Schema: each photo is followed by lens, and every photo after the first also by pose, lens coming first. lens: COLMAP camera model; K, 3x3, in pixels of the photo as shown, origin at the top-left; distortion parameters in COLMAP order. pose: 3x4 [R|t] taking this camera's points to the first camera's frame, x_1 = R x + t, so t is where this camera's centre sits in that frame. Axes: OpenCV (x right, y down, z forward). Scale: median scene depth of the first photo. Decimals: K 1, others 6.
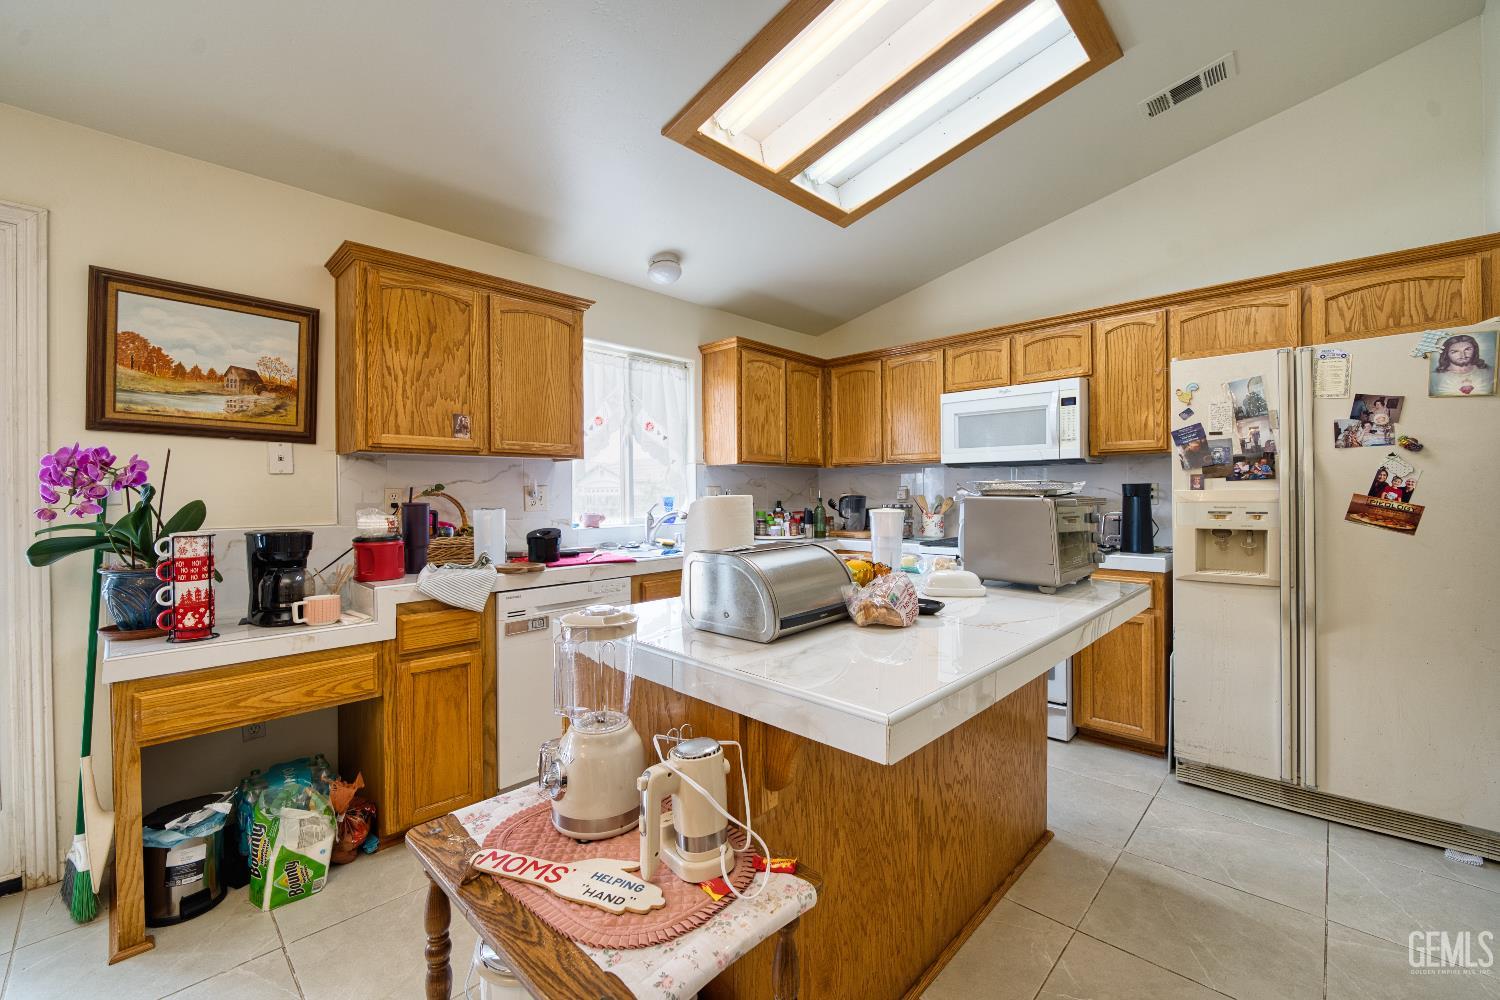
lens RADIAL K [[610.3, 0, 750.5], [0, 610.3, 494.2], [0, 0, 1]] dist [-0.011039, -0.000459]
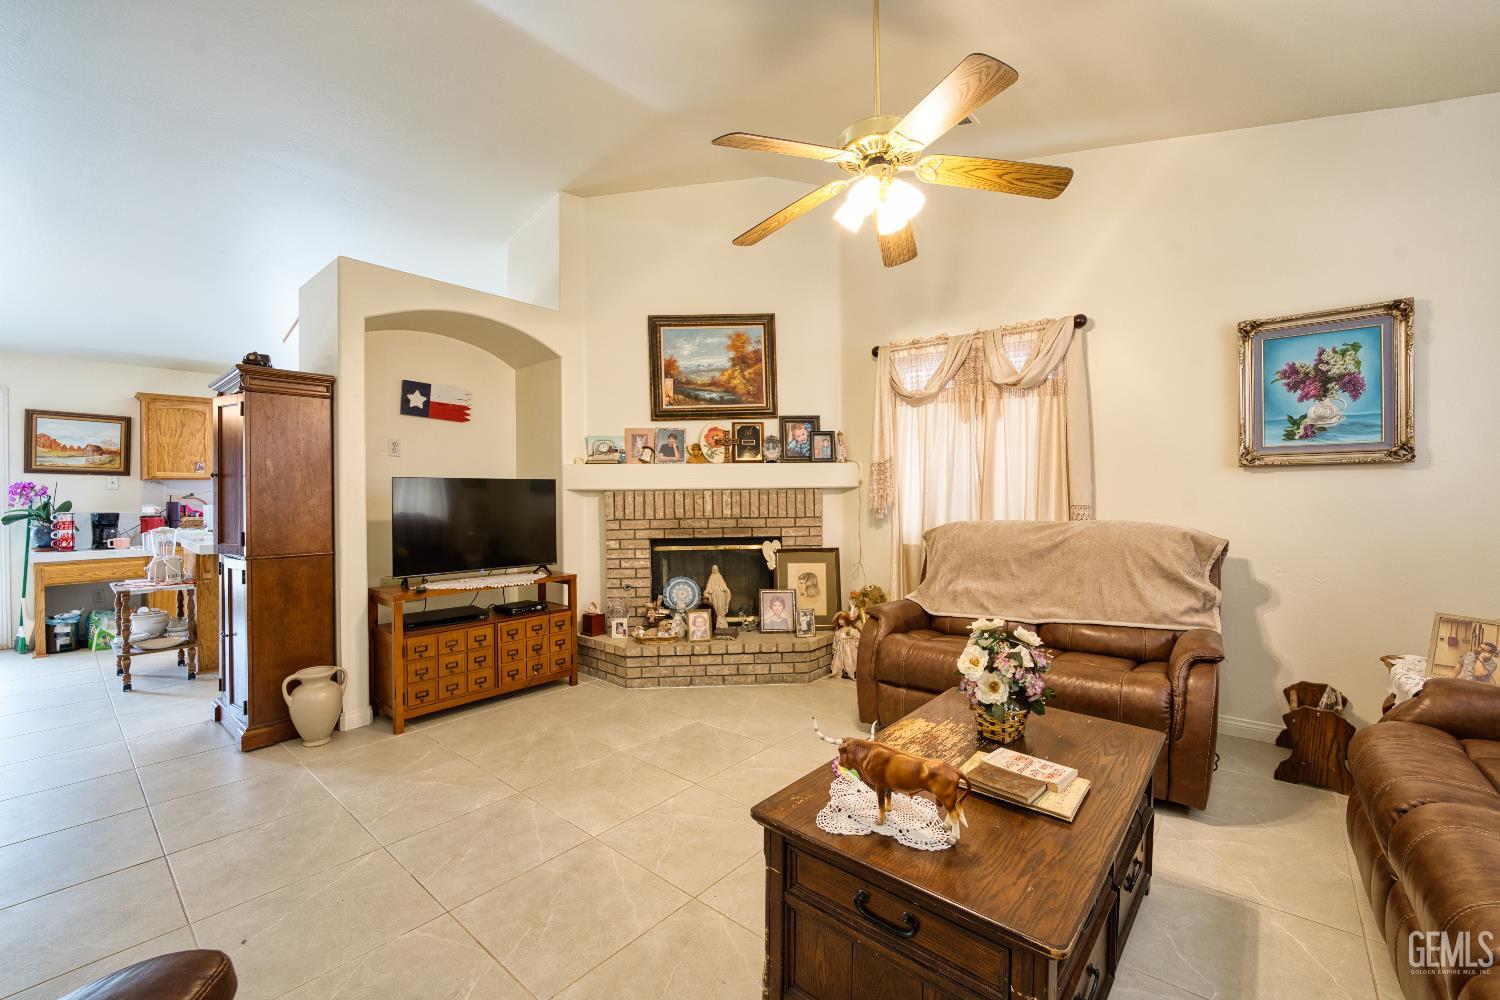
lens RADIAL K [[610.3, 0, 754.2], [0, 610.3, 494.9], [0, 0, 1]] dist [-0.011039, -0.000459]
pose [[0.998342, -0.002328, 0.057522, 1.669865], [0.002433, 0.999996, -0.001754, -0.001900], [-0.057518, 0.001891, 0.998343, -1.557804]]
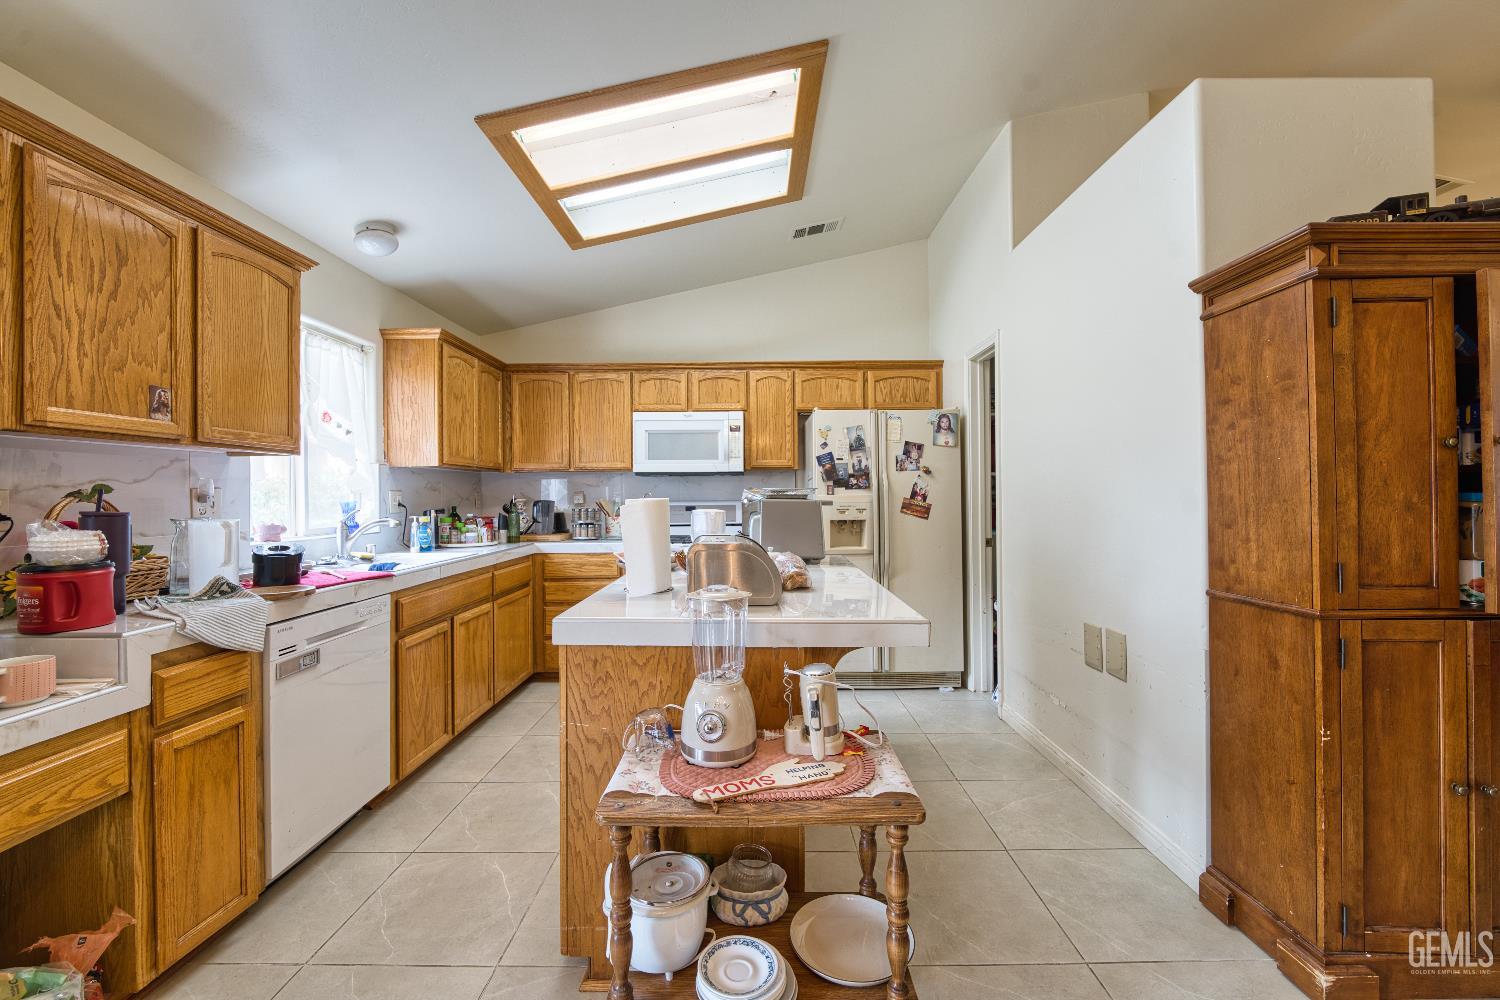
lens RADIAL K [[610.3, 0, 749.0], [0, 610.3, 493.9], [0, 0, 1]] dist [-0.011039, -0.000459]
pose [[0.727185, 0.003636, 0.686432, -0.536217], [0.003091, 0.999958, -0.008571, 0.002594], [-0.686435, 0.008354, 0.727144, 0.019056]]
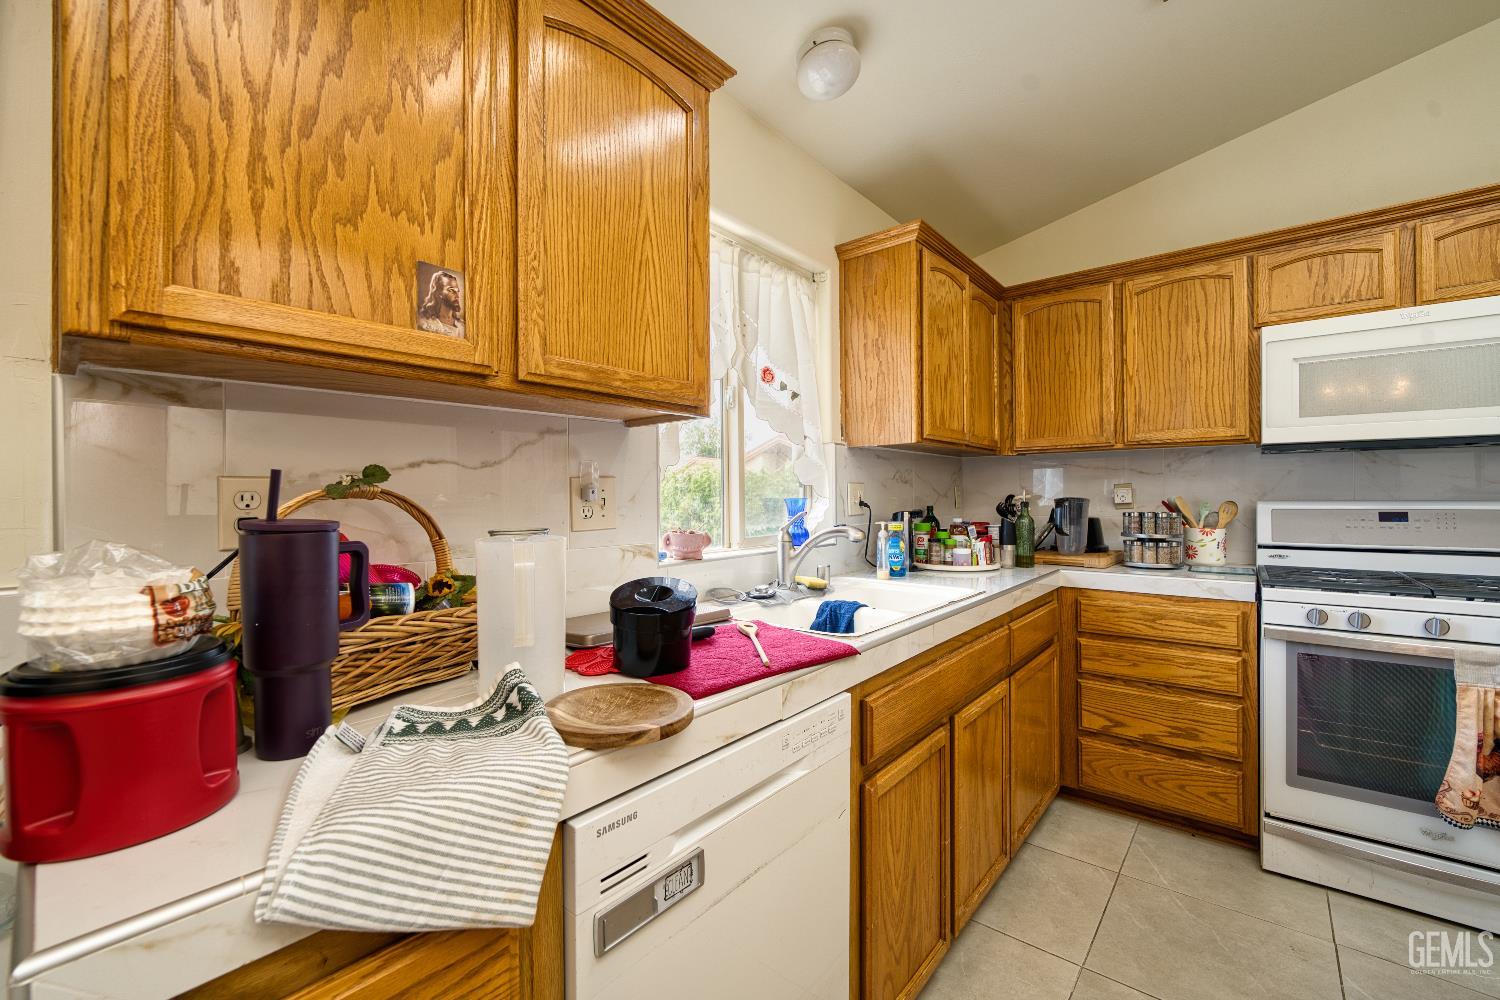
lens RADIAL K [[610.3, 0, 748.7], [0, 610.3, 492.7], [0, 0, 1]] dist [-0.011039, -0.000459]
pose [[0.998061, 0.001659, 0.062218, -0.372872], [-0.001365, 0.999988, -0.004771, 0.001323], [-0.062225, 0.004677, 0.998051, 0.746980]]
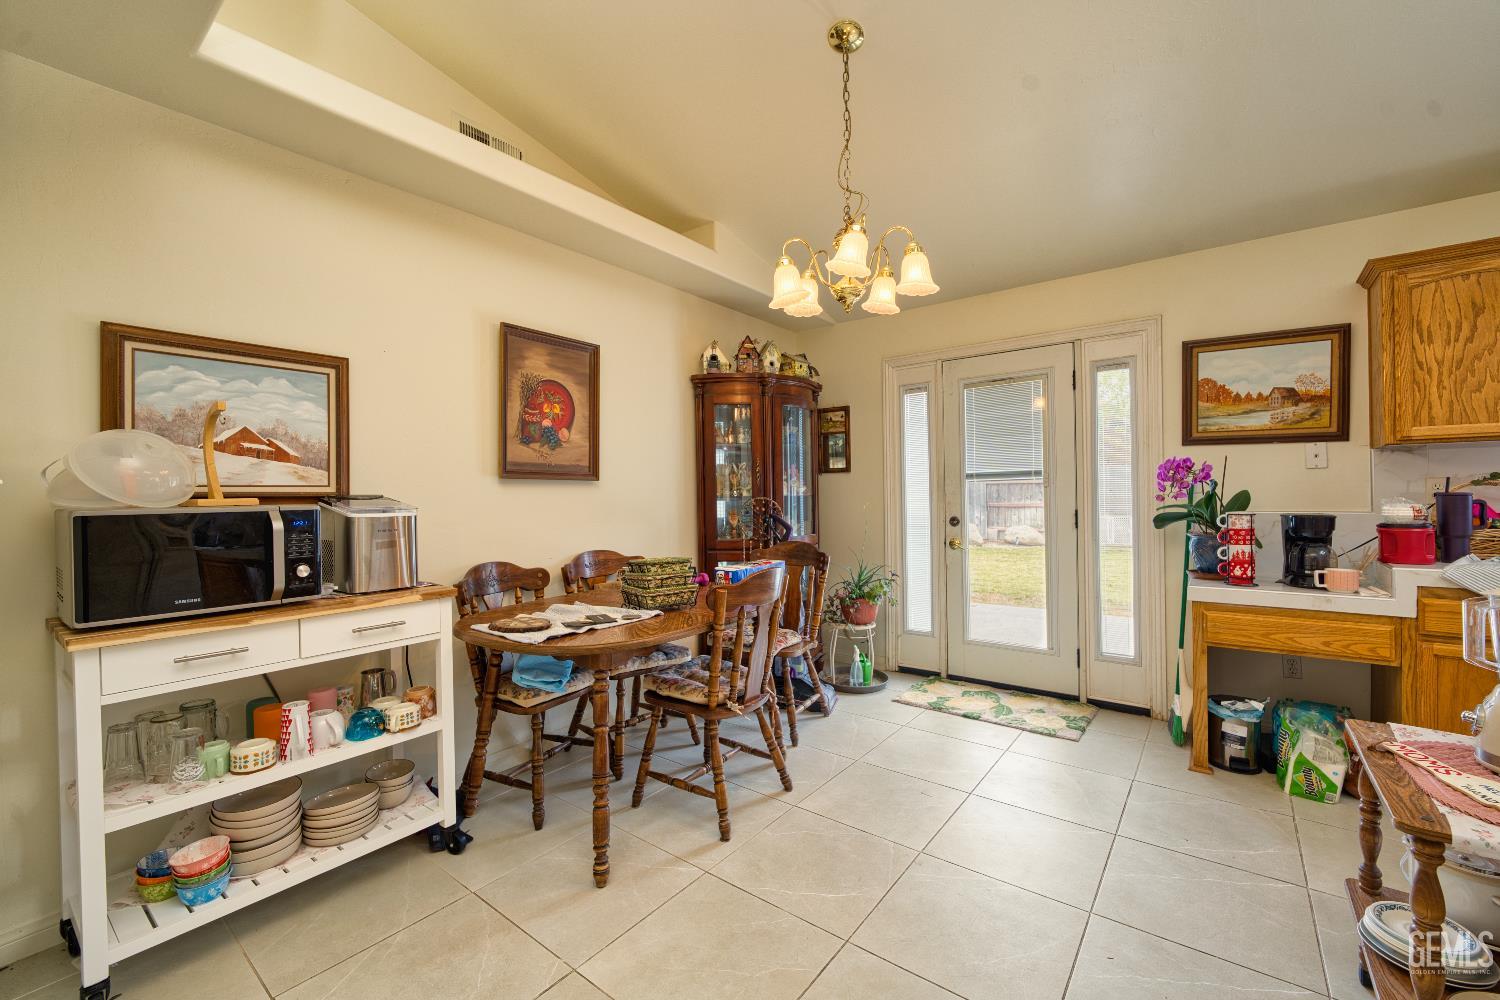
lens RADIAL K [[610.3, 0, 750.8], [0, 610.3, 494.5], [0, 0, 1]] dist [-0.011039, -0.000459]
pose [[0.095937, 0.005733, -0.995371, 0.347588], [0.008796, 0.999939, 0.006607, 0.001085], [0.995349, -0.009389, 0.095881, -0.262872]]
